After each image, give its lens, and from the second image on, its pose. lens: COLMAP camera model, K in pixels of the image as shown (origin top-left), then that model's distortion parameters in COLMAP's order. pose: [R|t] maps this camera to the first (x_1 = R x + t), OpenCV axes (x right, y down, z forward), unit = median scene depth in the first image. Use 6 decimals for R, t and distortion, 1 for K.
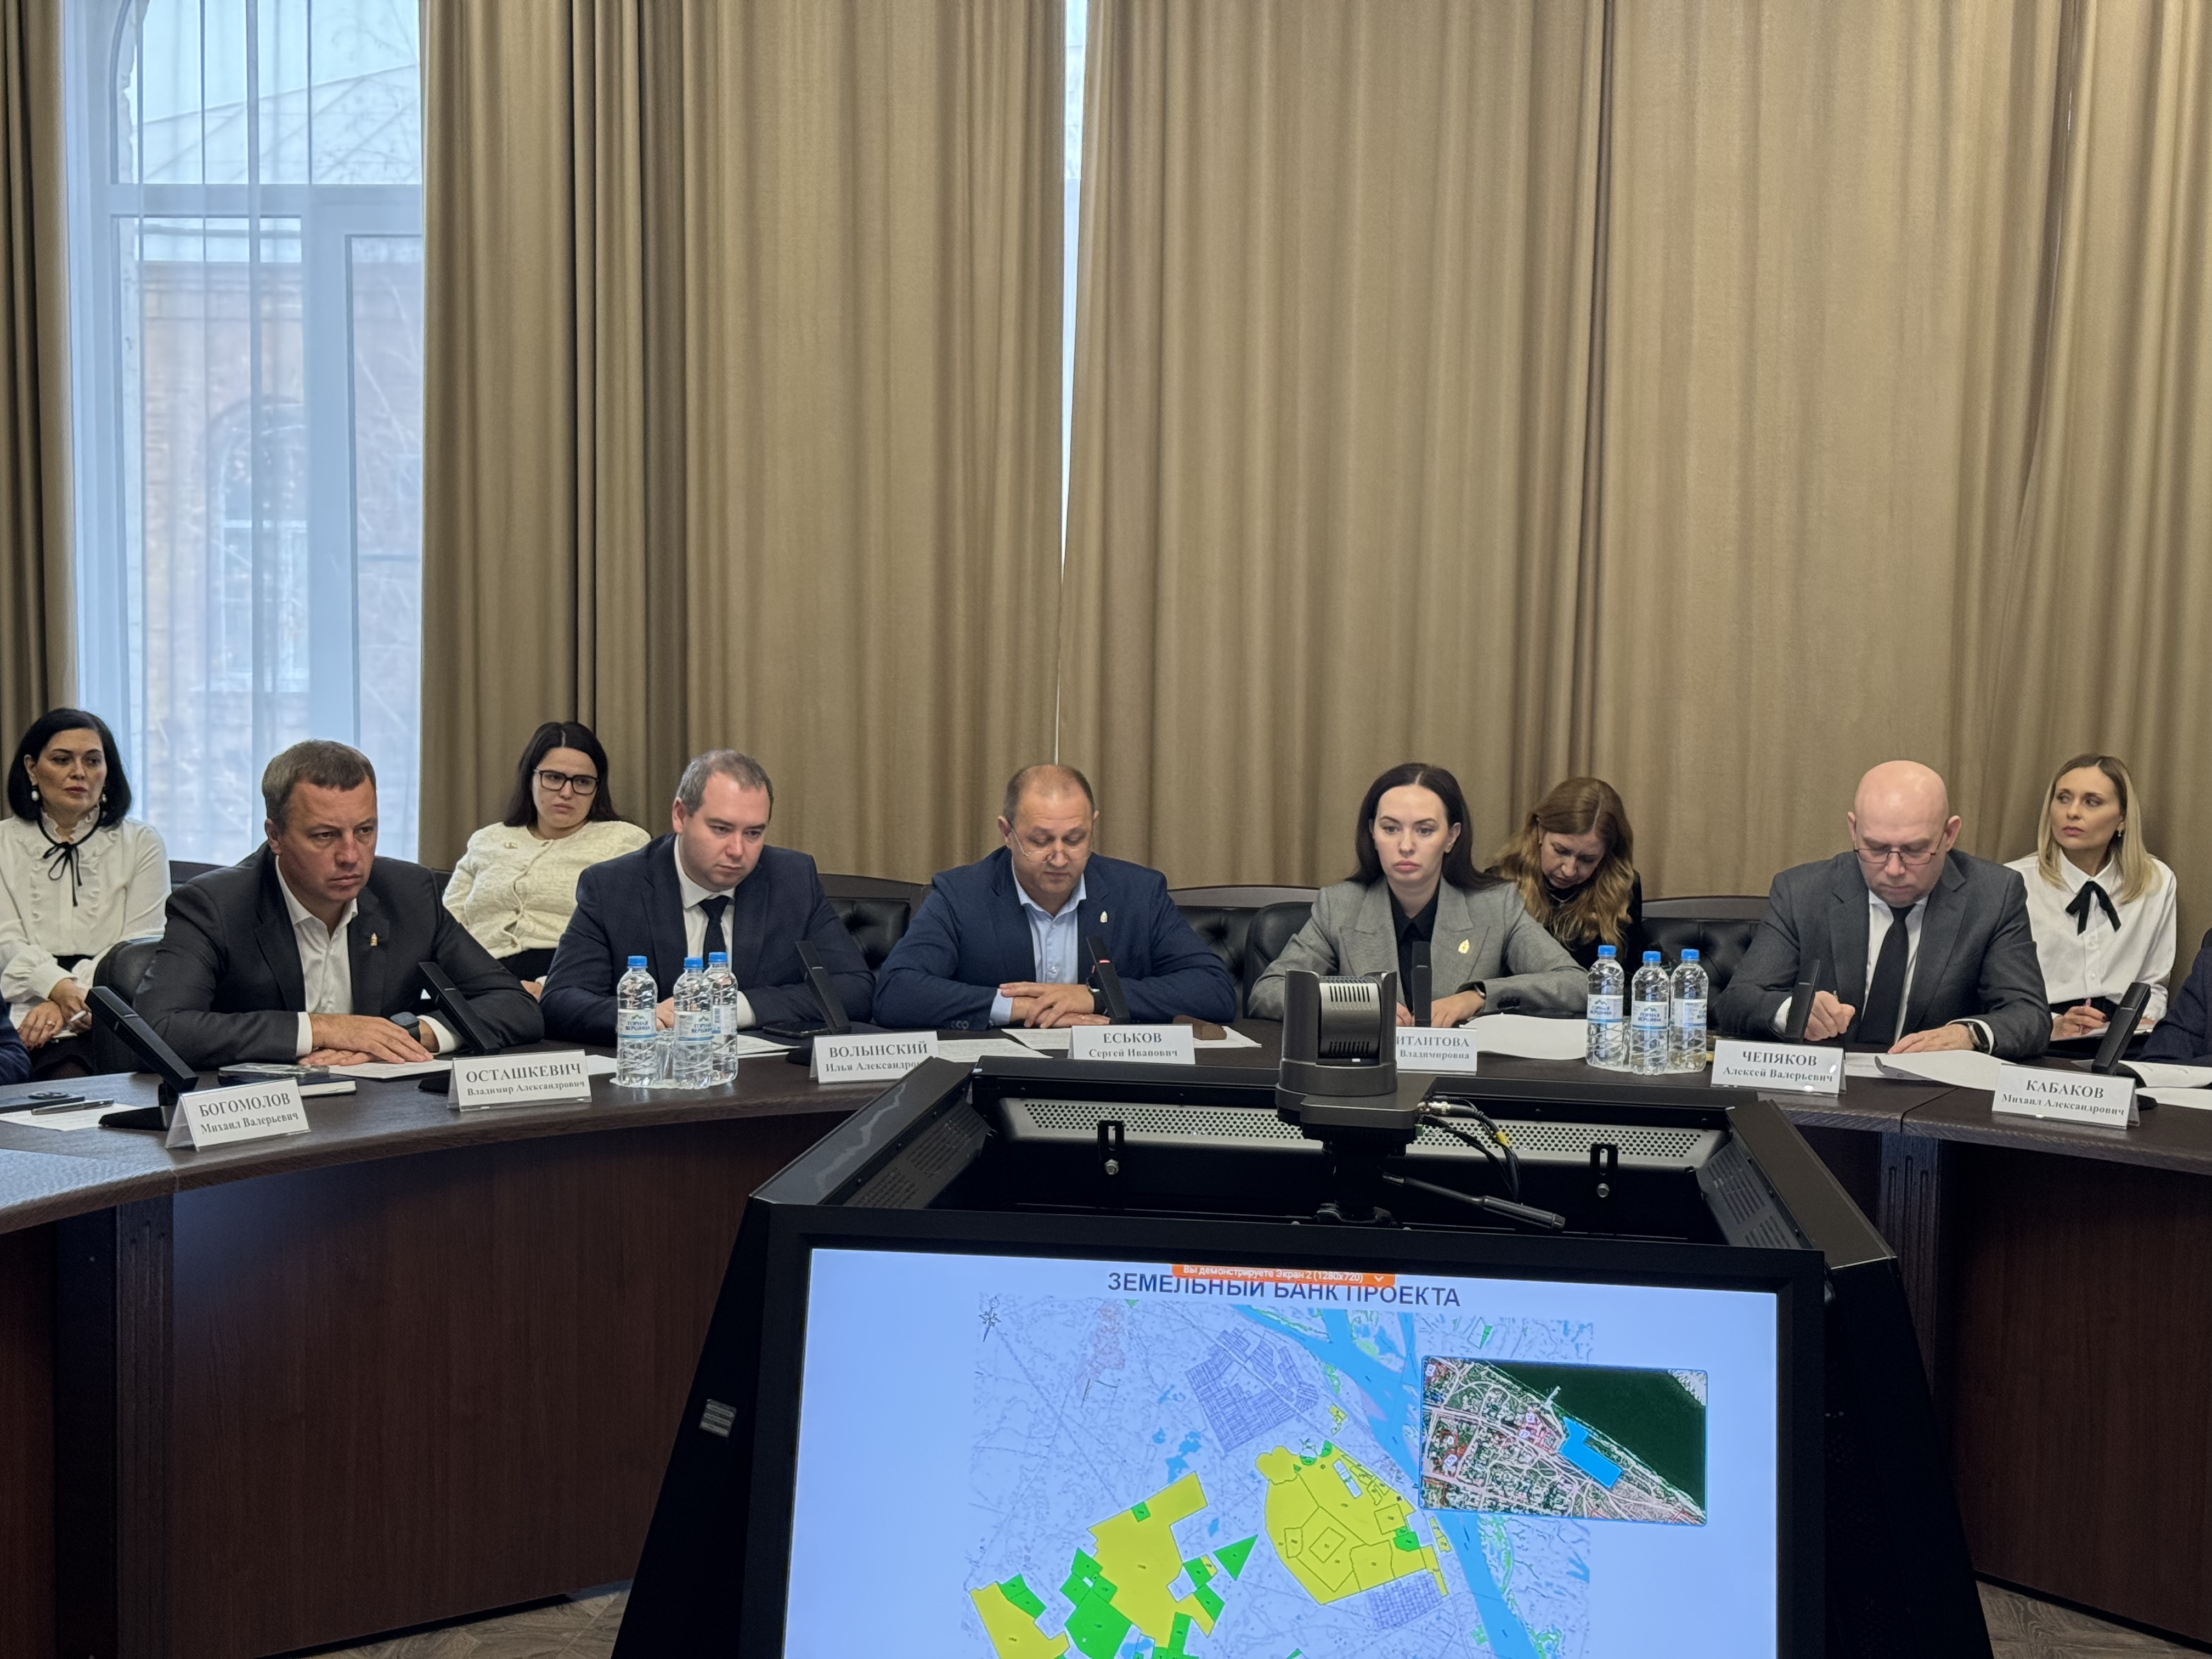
lens RADIAL K [[3022.5, 0, 1106.0], [0, 3022.5, 829.5], [0, 0, 1]] dist [0.168412, -0.367583]
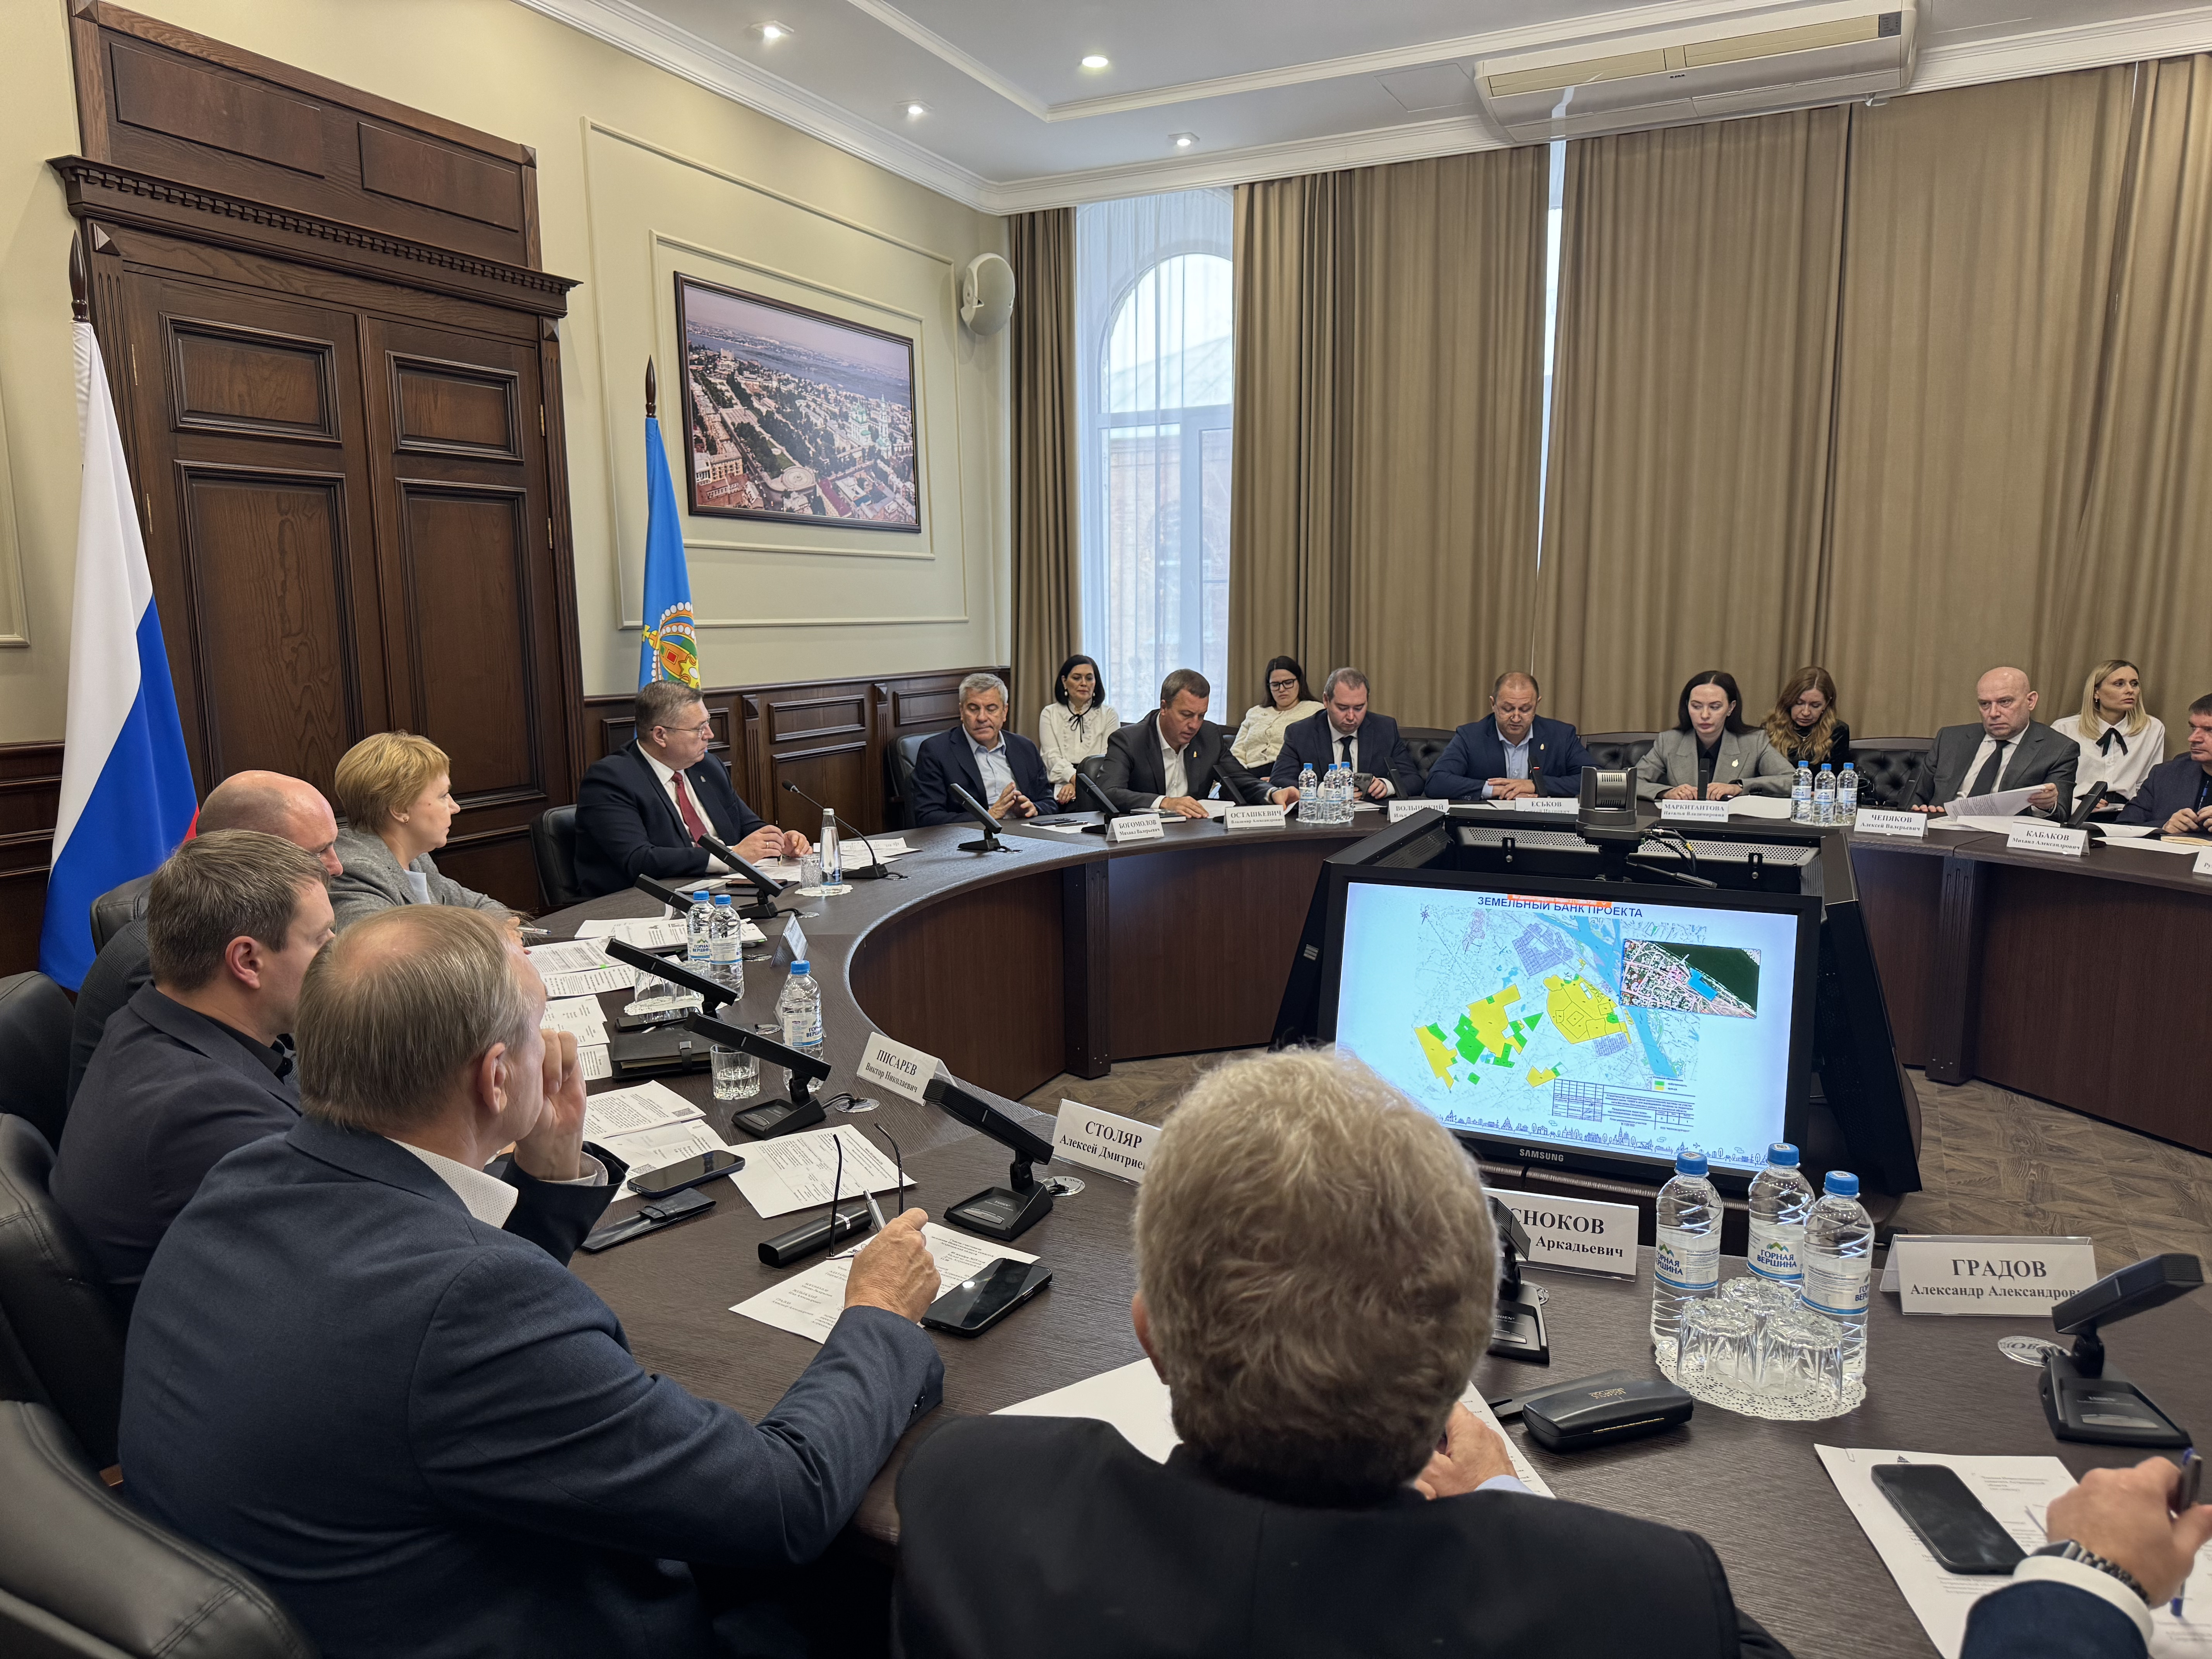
lens RADIAL K [[1516.3, 0, 1106.0], [0, 1516.3, 829.5], [0, 0, 1]] dist [0.083310, -0.137912]
pose [[0.949341, 0.019790, -0.313626, 0.053556], [0.005076, 0.996919, 0.078270, 0.002615], [0.314208, -0.075897, 0.946315, -0.096298]]
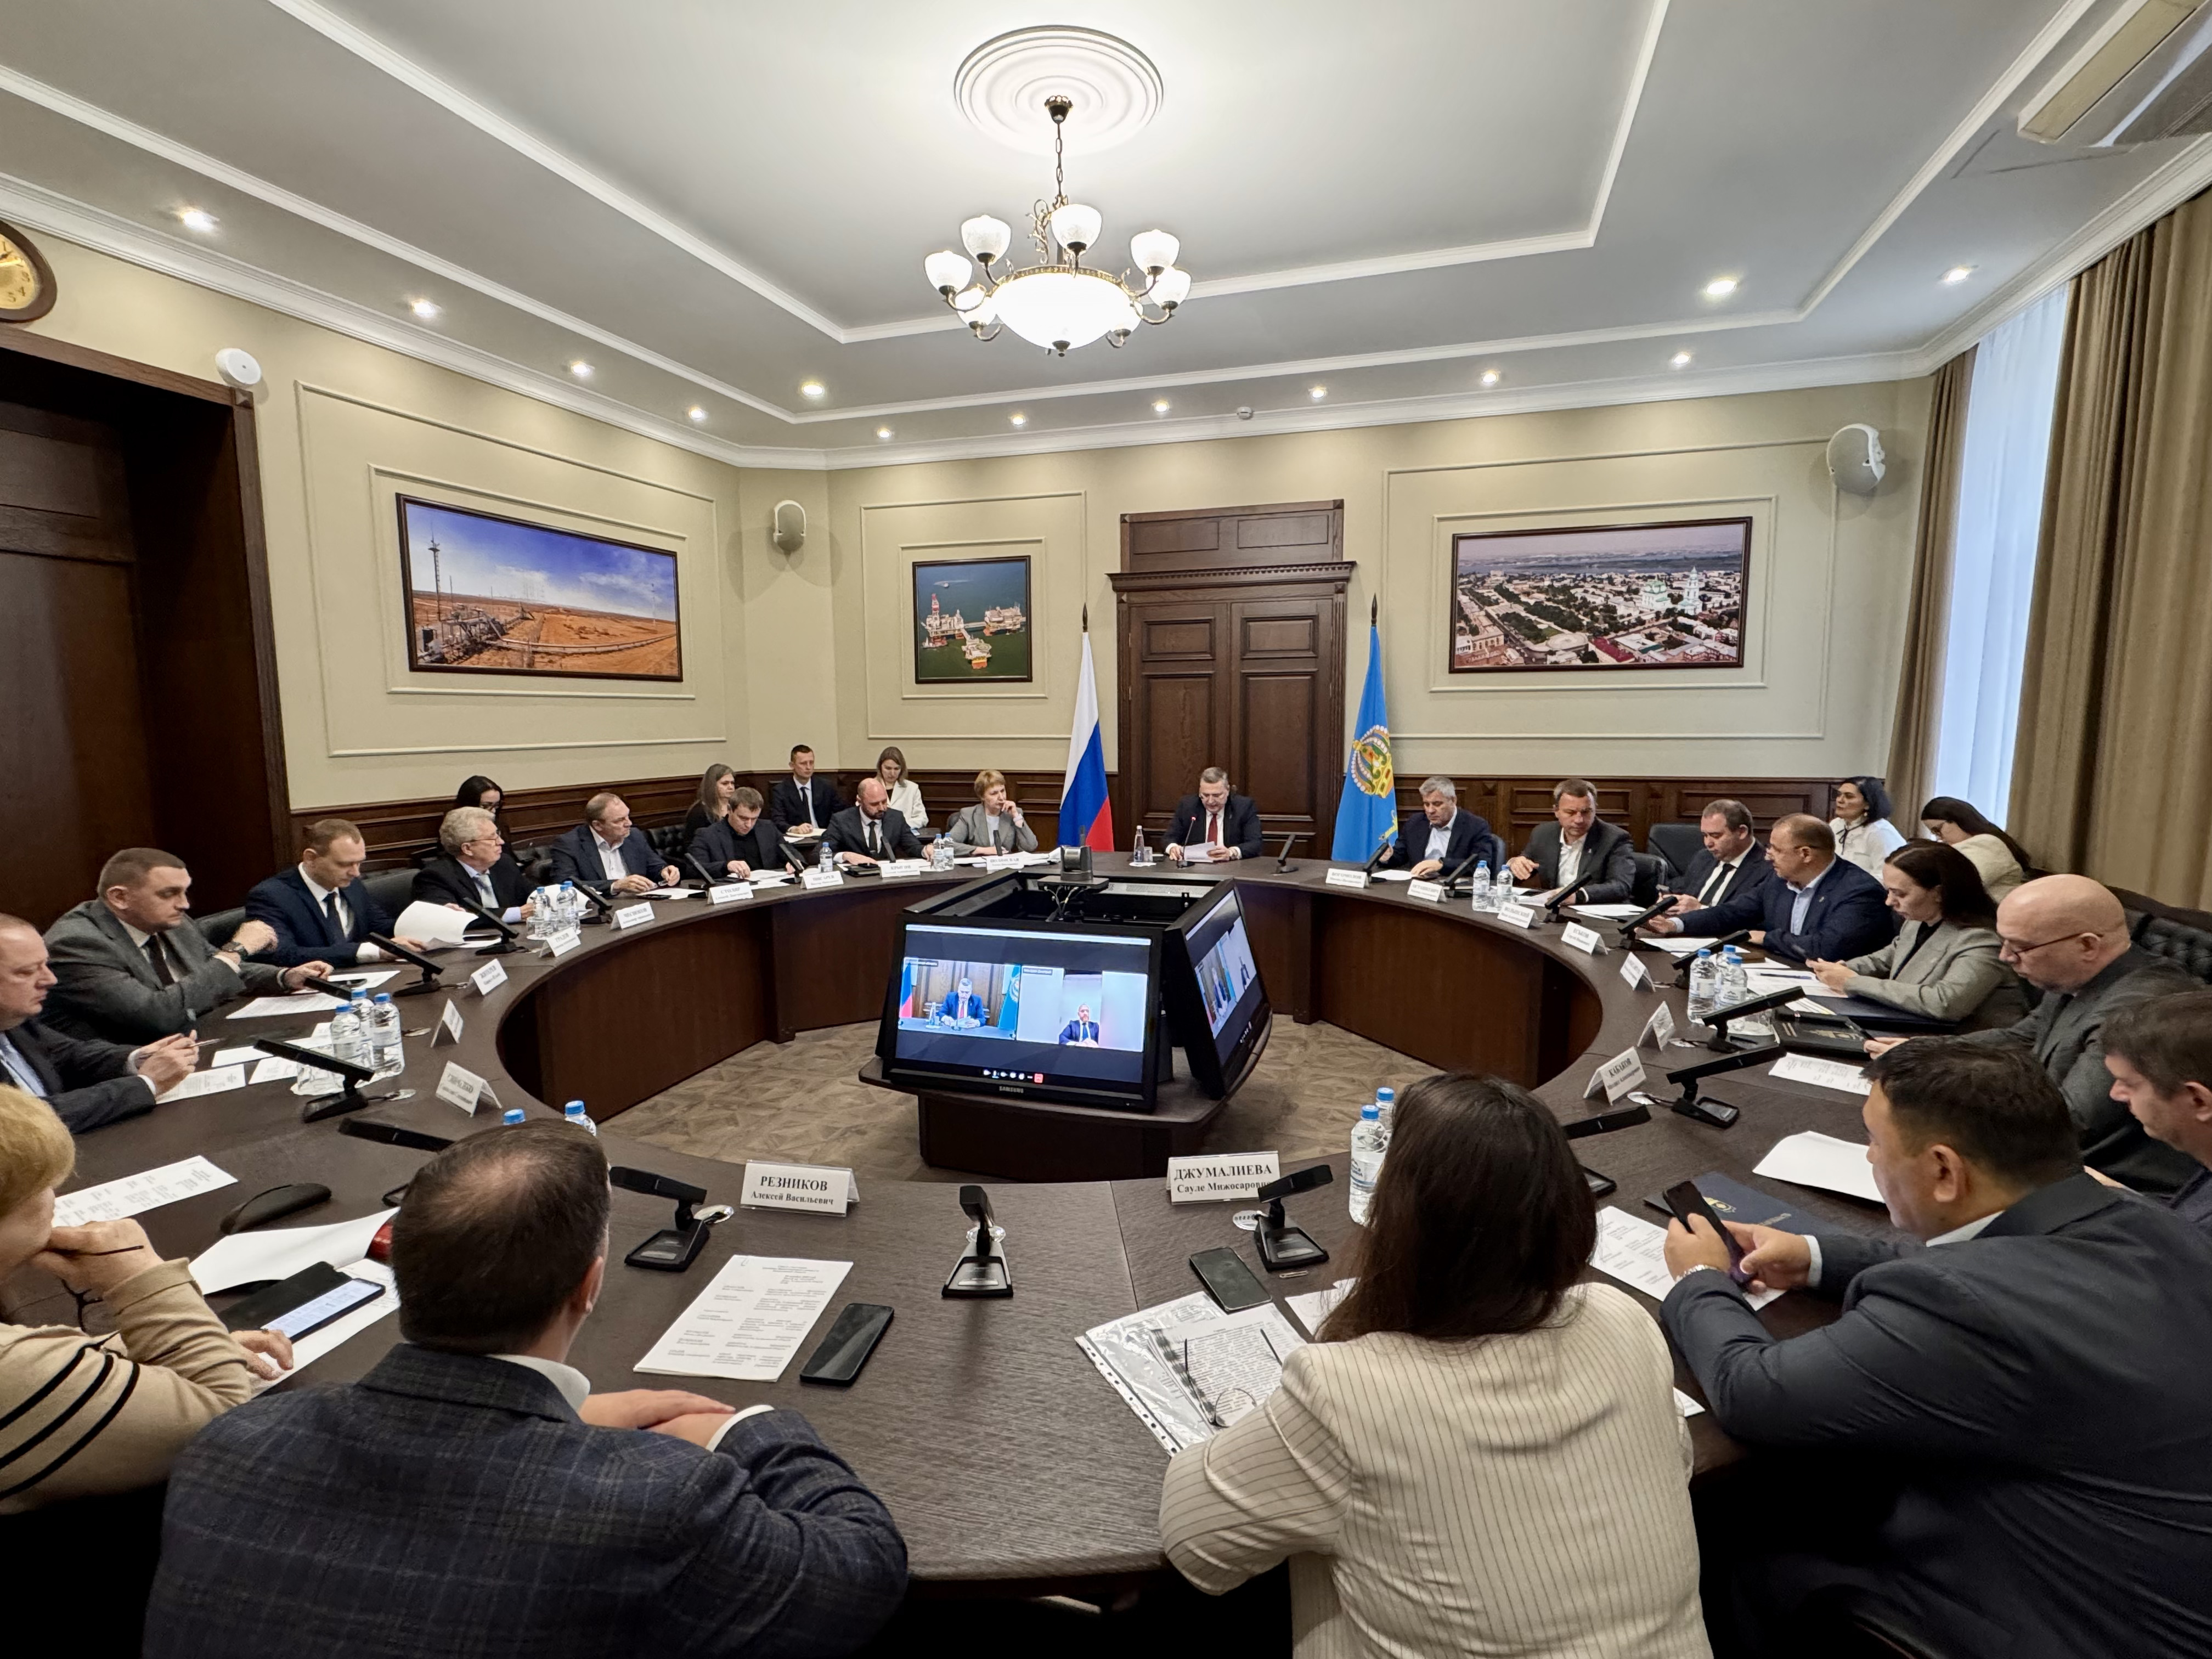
lens RADIAL K [[1011.5, 0, 1106.0], [0, 1011.5, 829.5], [0, 0, 1]] dist [-0.000100, 0.000161]
pose [[-0.191507, 0.095601, -0.976824, 0.892481], [-0.060002, 0.992243, 0.108874, -0.070536], [0.979656, 0.079461, -0.184285, 0.873300]]
